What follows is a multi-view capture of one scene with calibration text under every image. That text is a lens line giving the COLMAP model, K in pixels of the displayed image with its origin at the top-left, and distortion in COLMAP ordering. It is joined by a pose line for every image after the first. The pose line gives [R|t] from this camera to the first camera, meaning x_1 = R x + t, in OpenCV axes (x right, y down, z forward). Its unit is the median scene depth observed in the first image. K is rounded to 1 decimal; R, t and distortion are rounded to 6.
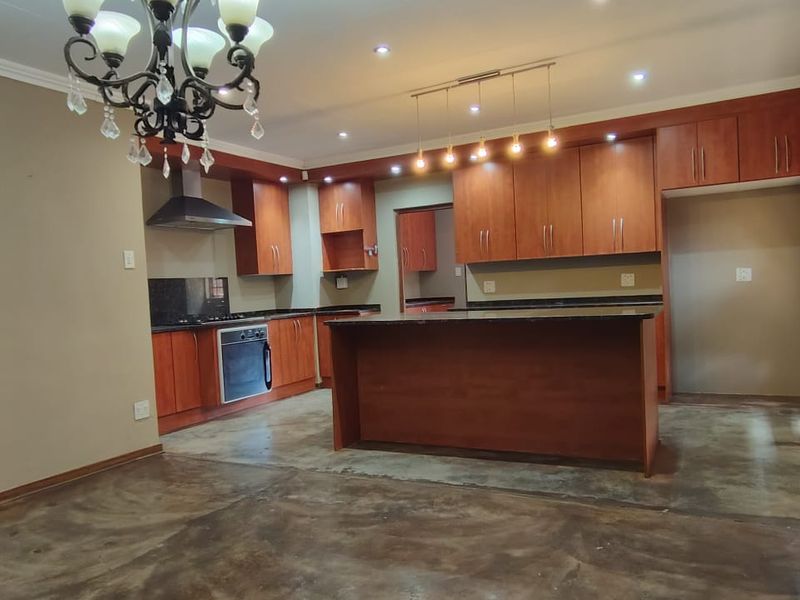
lens RADIAL K [[628.2, 0, 401.5], [0, 628.2, 298.7], [0, 0, 1]] dist [-0.010565, -0.009461]
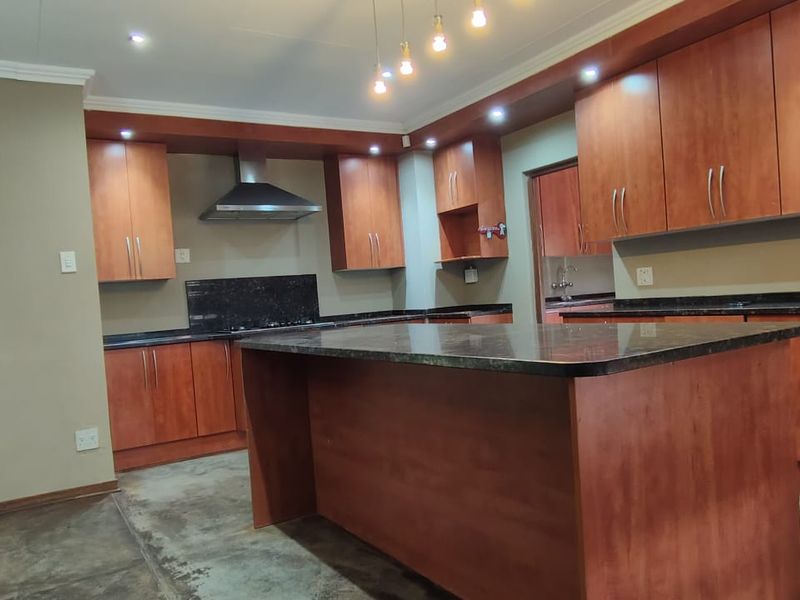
lens RADIAL K [[628.2, 0, 399.0], [0, 628.2, 306.1], [0, 0, 1]] dist [-0.010565, -0.009461]
pose [[0.862282, -0.004601, -0.506407, 0.245955], [0.020013, 0.999487, 0.024996, -0.009746], [0.506033, -0.031689, 0.861932, 0.321254]]
